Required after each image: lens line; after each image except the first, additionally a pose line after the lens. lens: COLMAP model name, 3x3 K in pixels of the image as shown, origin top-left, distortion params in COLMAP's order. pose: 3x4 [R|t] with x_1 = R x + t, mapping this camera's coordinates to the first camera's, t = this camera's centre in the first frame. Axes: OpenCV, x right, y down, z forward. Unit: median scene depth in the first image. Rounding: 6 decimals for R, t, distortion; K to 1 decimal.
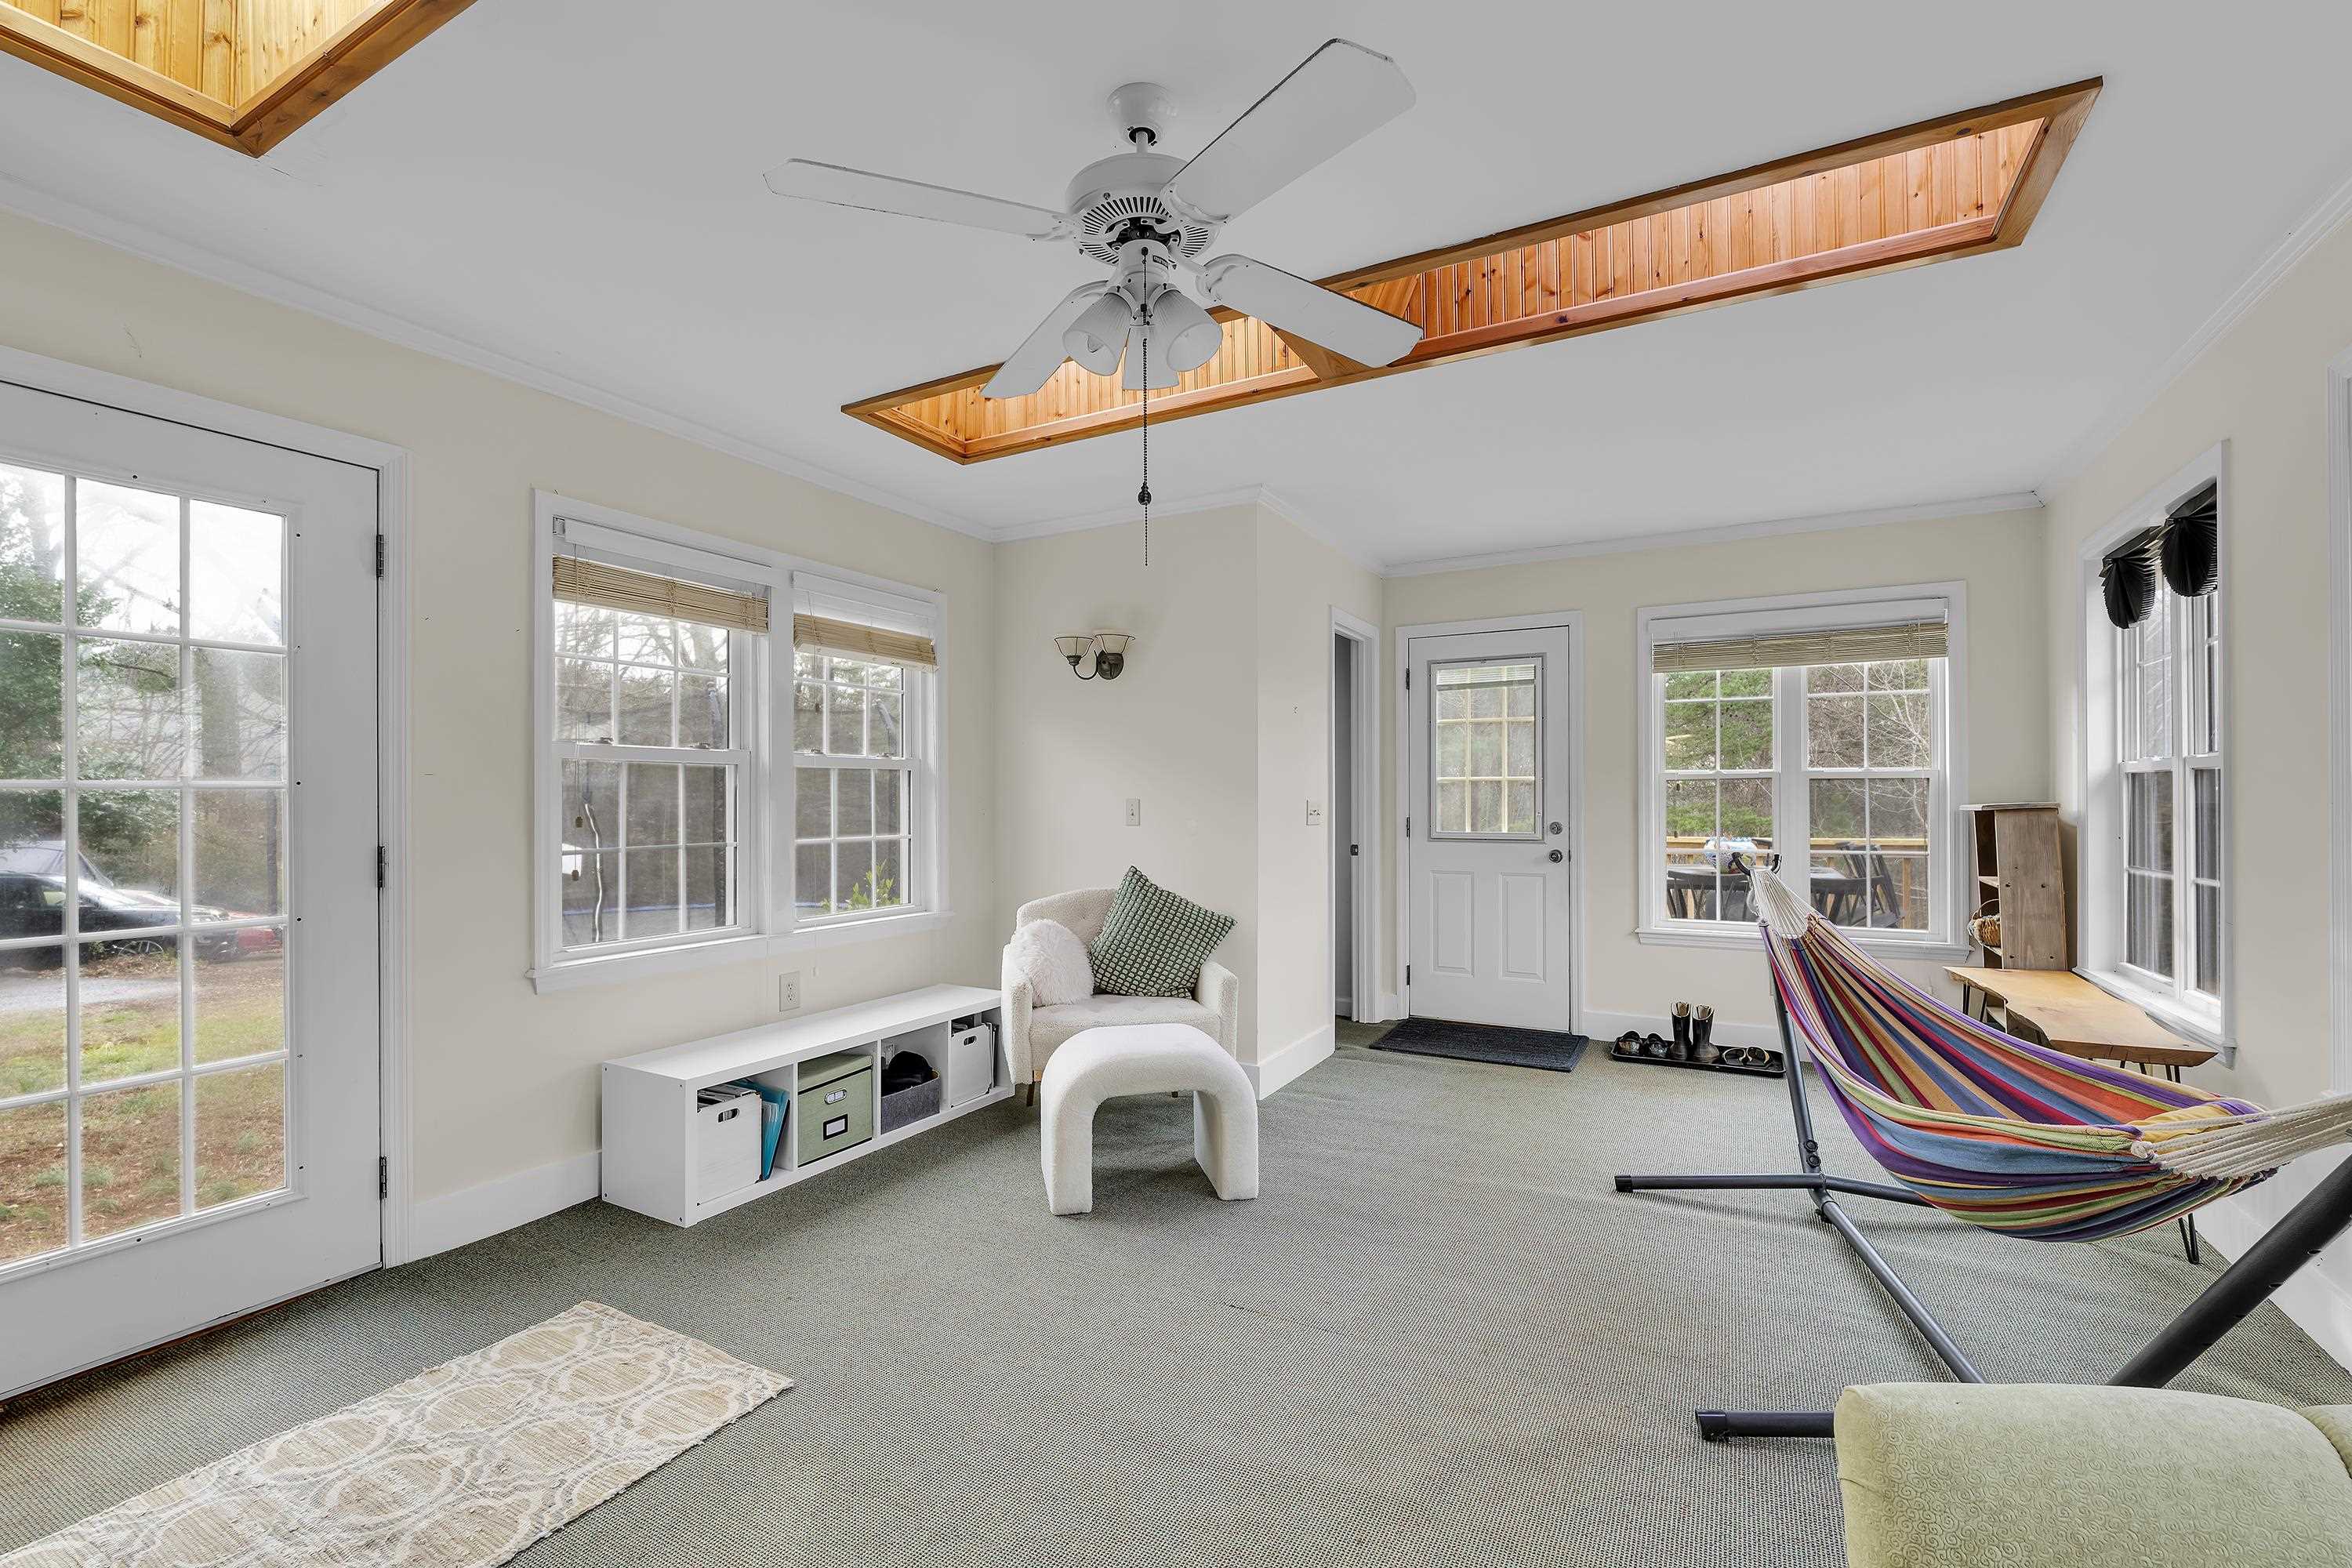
lens RADIAL K [[1015.5, 0, 1168.4], [0, 1015.5, 788.2], [0, 0, 1]] dist [0.001199, 0.000020]
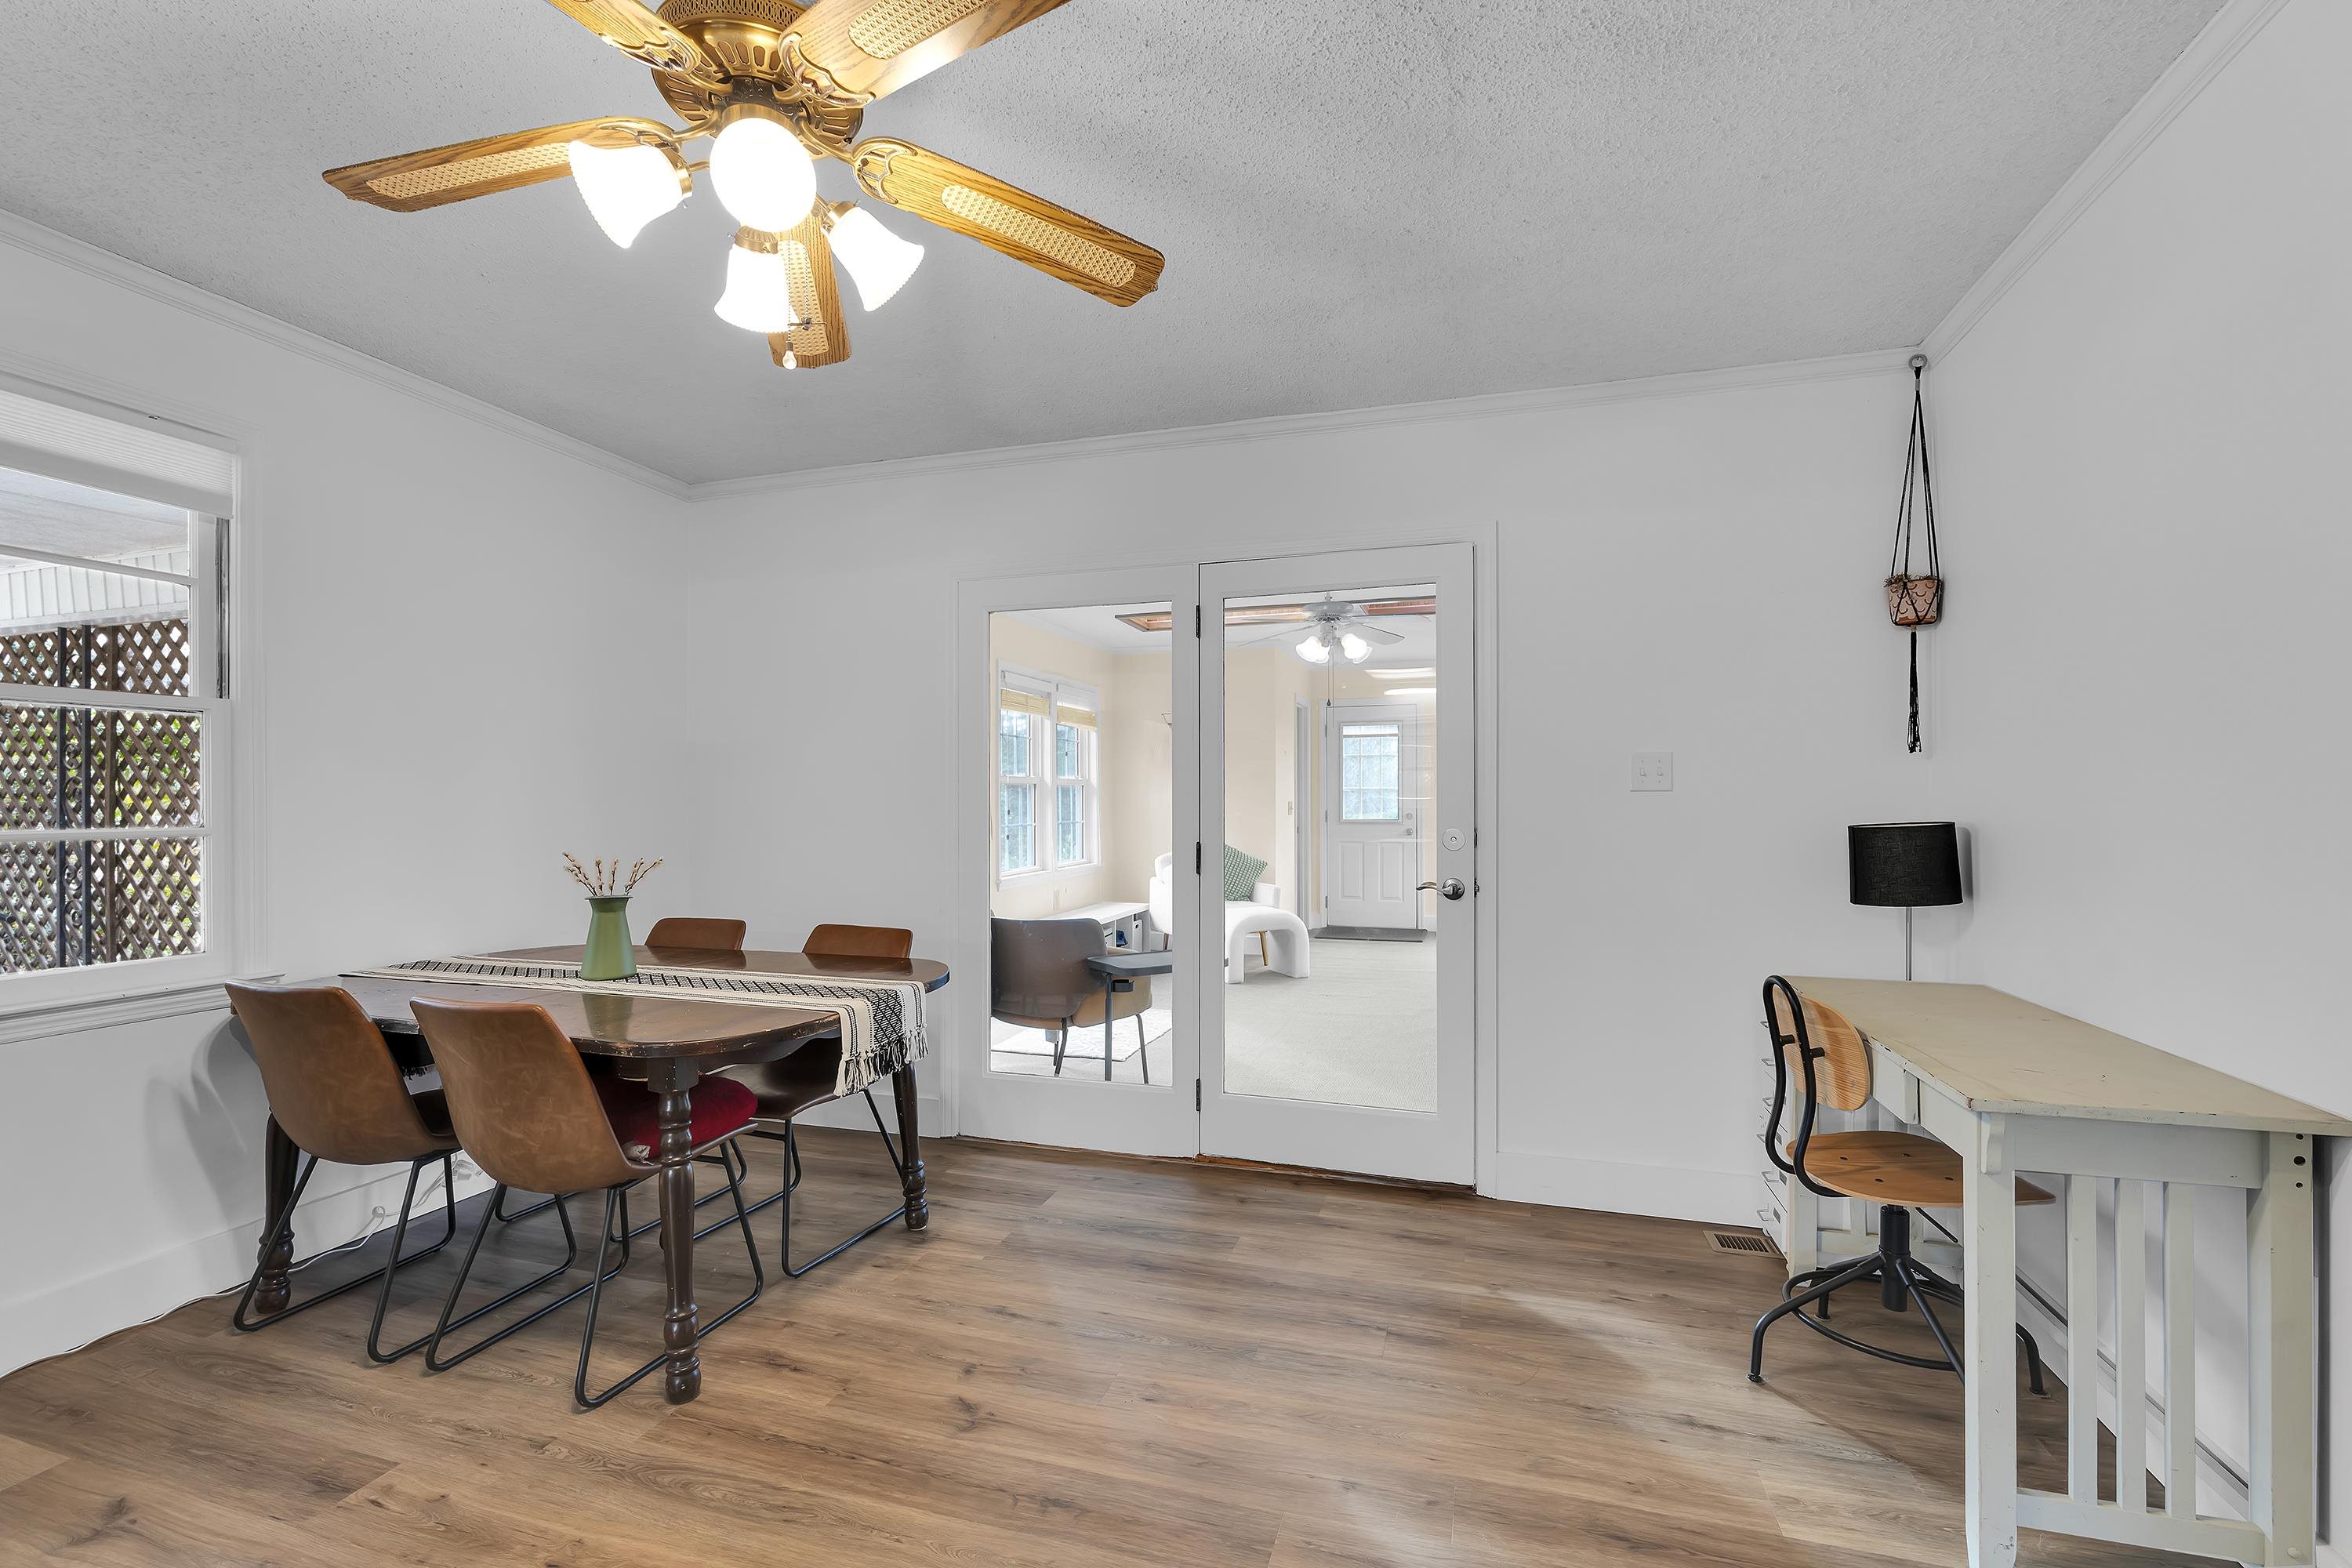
lens RADIAL K [[1015.5, 0, 1182.7], [0, 1015.5, 793.0], [0, 0, 1]] dist [0.001199, 0.000020]
pose [[0.978038, 0.000436, 0.208427, -0.460910], [-0.001937, 0.999974, 0.007000, -0.016275], [-0.208418, -0.007250, 0.978013, -0.806050]]
